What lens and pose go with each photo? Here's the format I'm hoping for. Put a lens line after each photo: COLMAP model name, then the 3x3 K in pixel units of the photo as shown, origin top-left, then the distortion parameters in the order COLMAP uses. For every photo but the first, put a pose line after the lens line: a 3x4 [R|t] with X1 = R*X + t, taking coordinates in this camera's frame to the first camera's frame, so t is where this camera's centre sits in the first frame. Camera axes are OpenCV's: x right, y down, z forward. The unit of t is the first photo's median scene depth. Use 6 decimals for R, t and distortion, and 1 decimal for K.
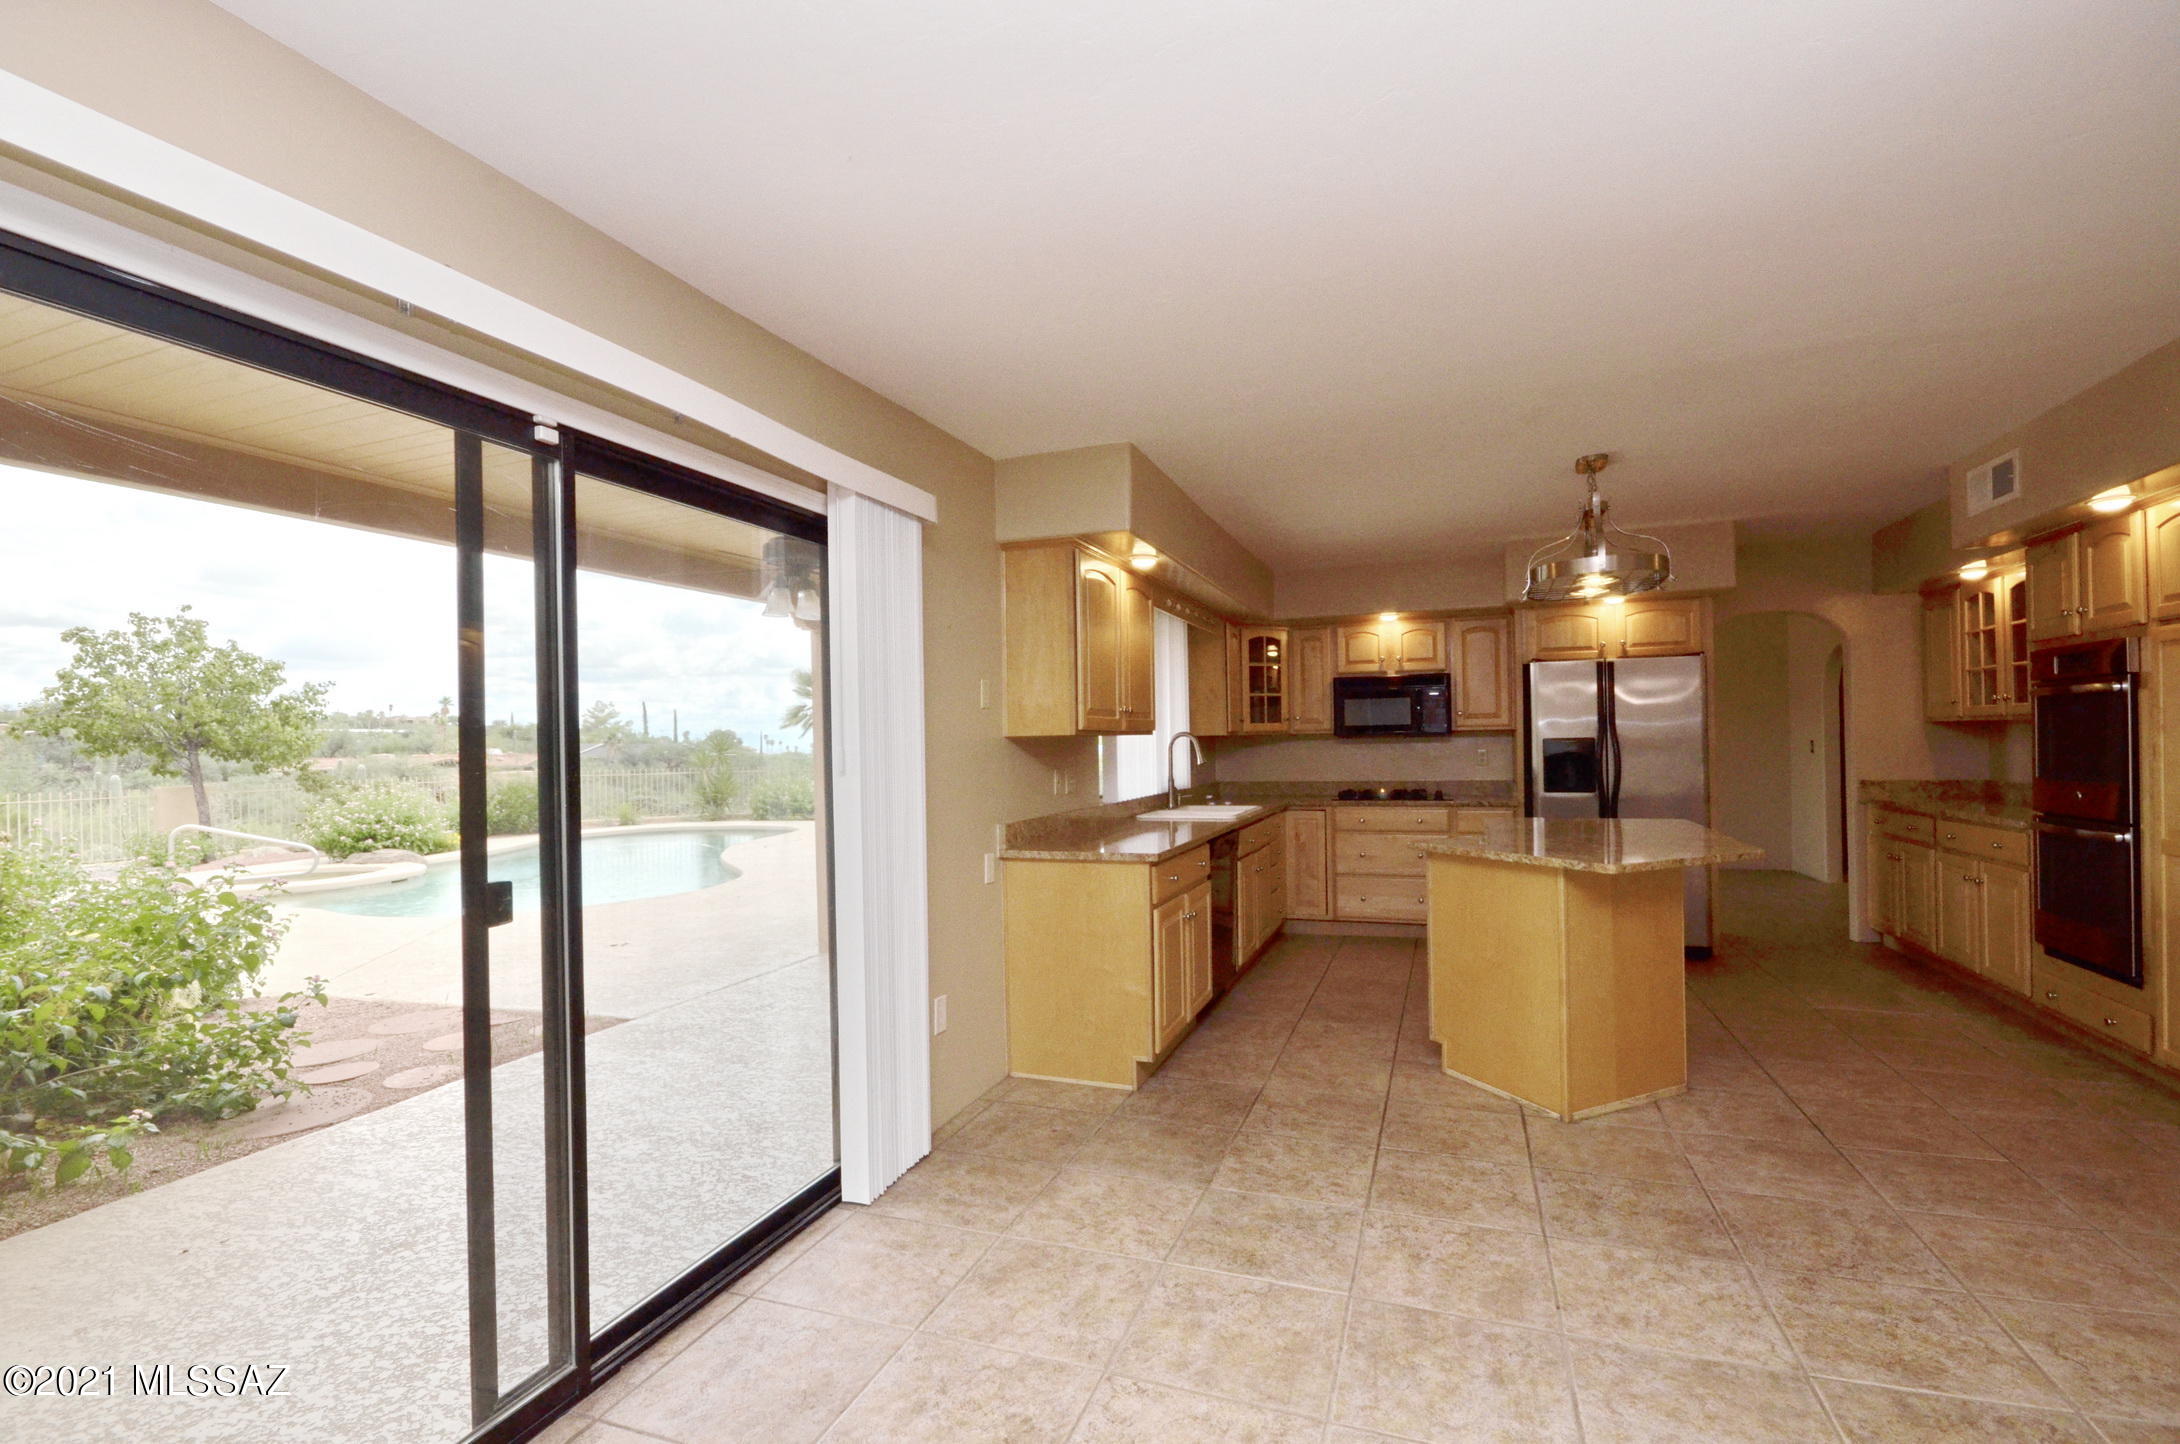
lens RADIAL K [[1023.3, 0, 1119.6], [0, 1023.3, 730.8], [0, 0, 1]] dist [-0.002681, -0.000201]
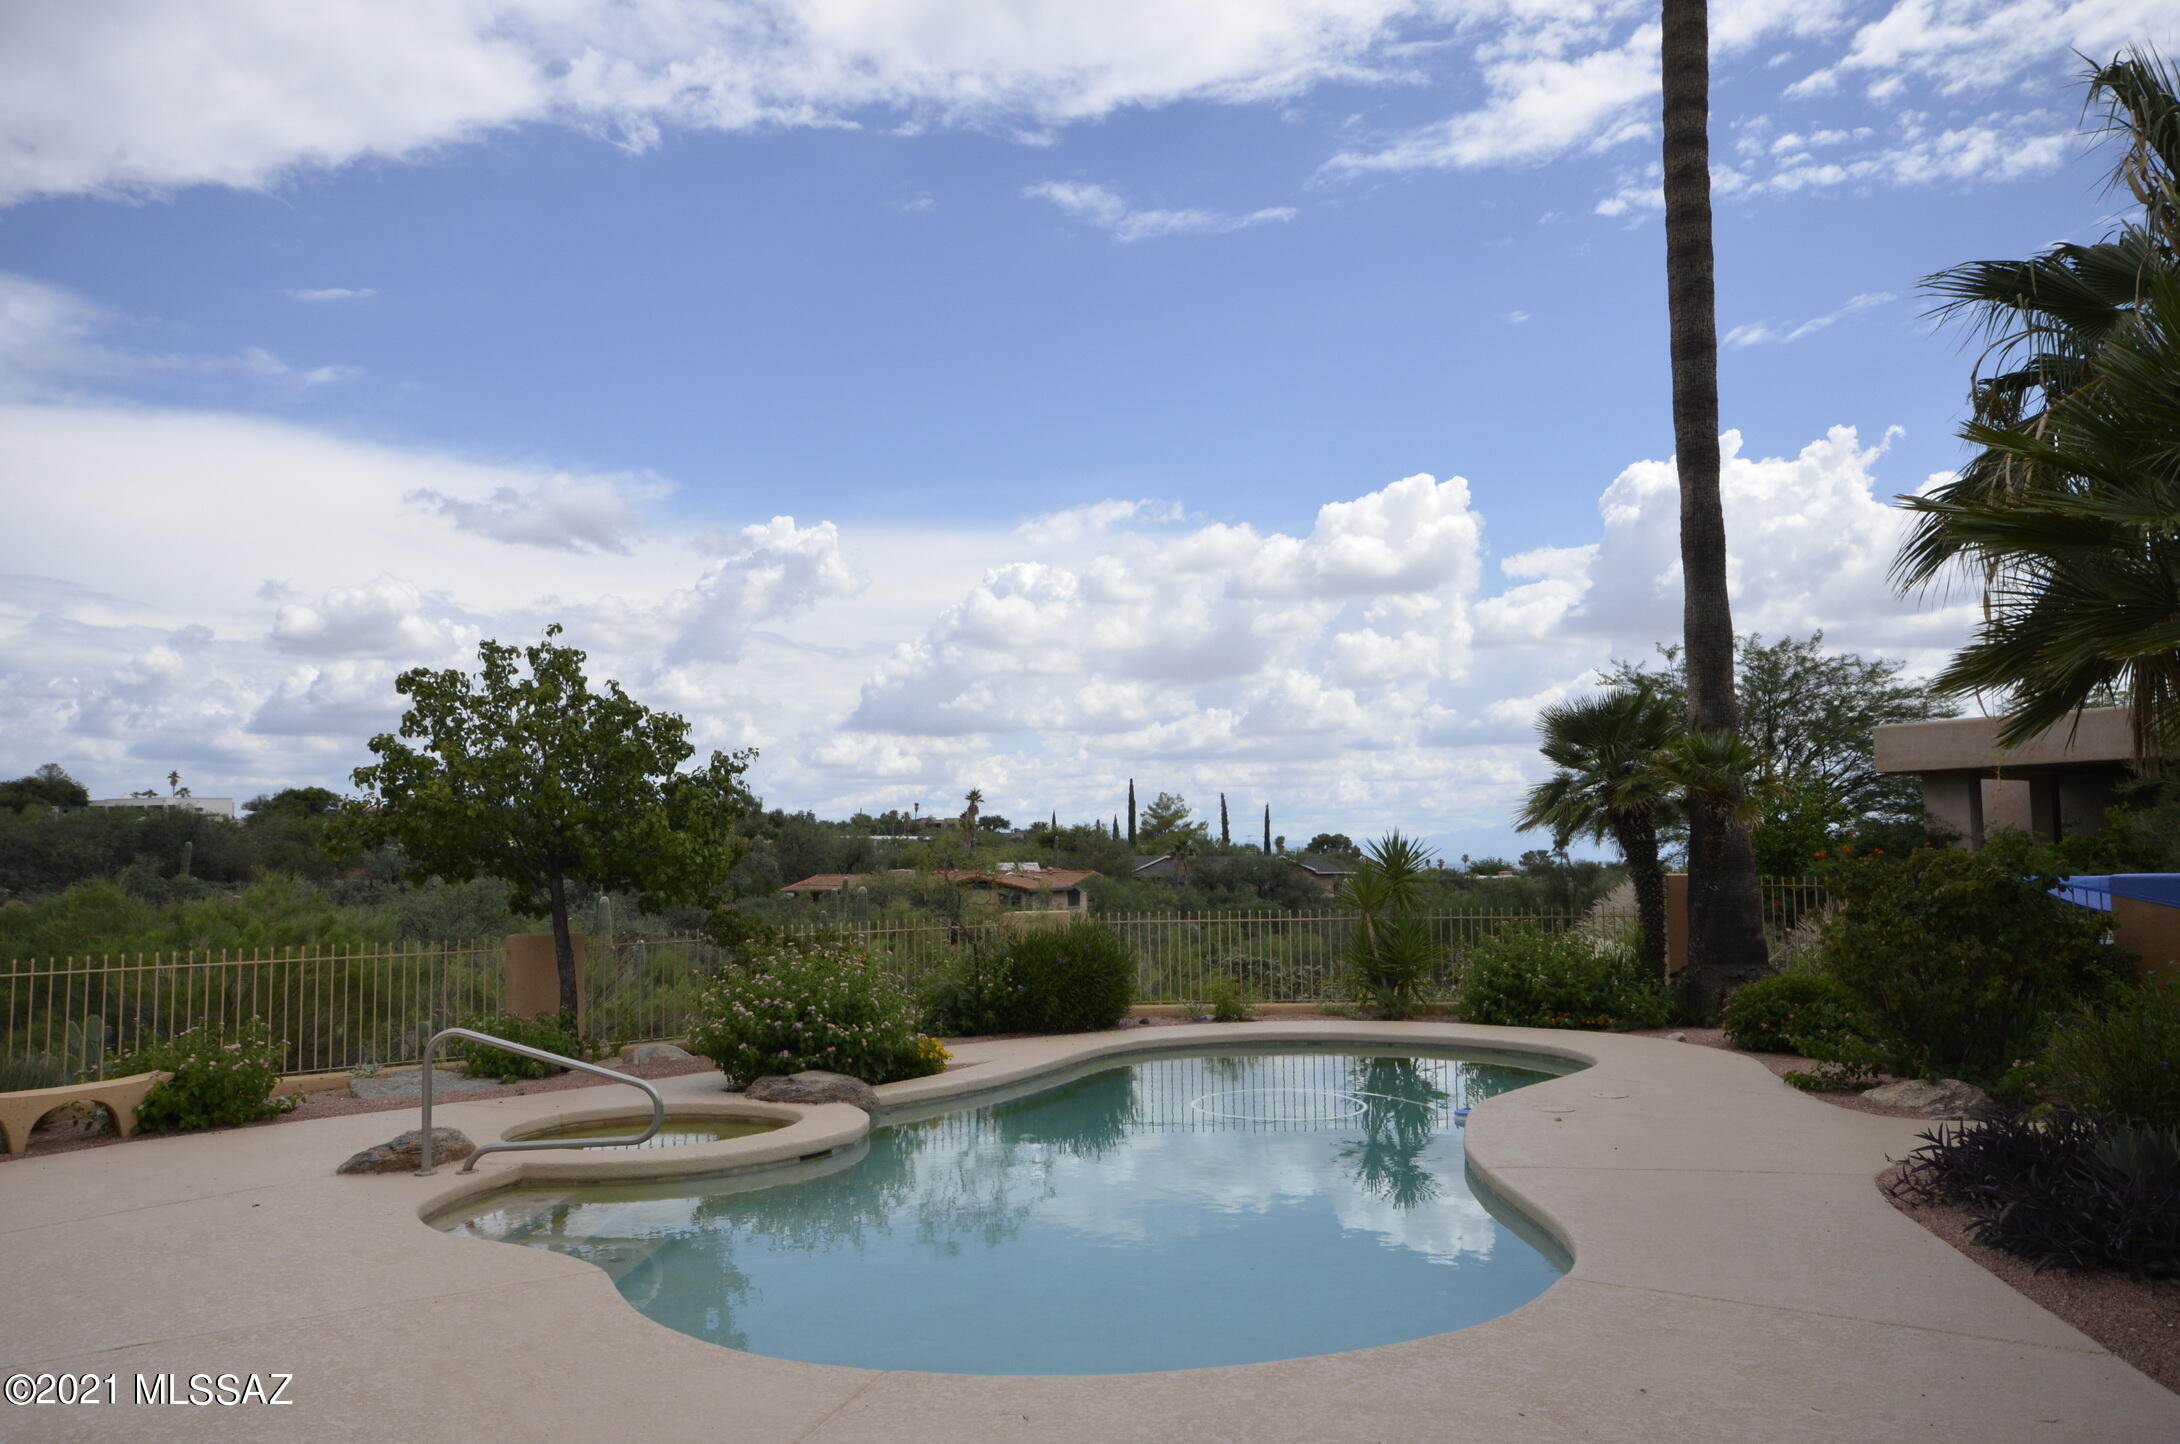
lens RADIAL K [[1601.3, 0, 1101.7], [0, 1601.3, 710.5], [0, 0, 1]] dist [-0.003204, 0.002873]
pose [[0.873763, -0.041530, -0.484575, -0.214337], [0.003815, 0.996902, -0.078560, 0.000400], [0.486336, 0.066794, 0.871215, 0.392688]]
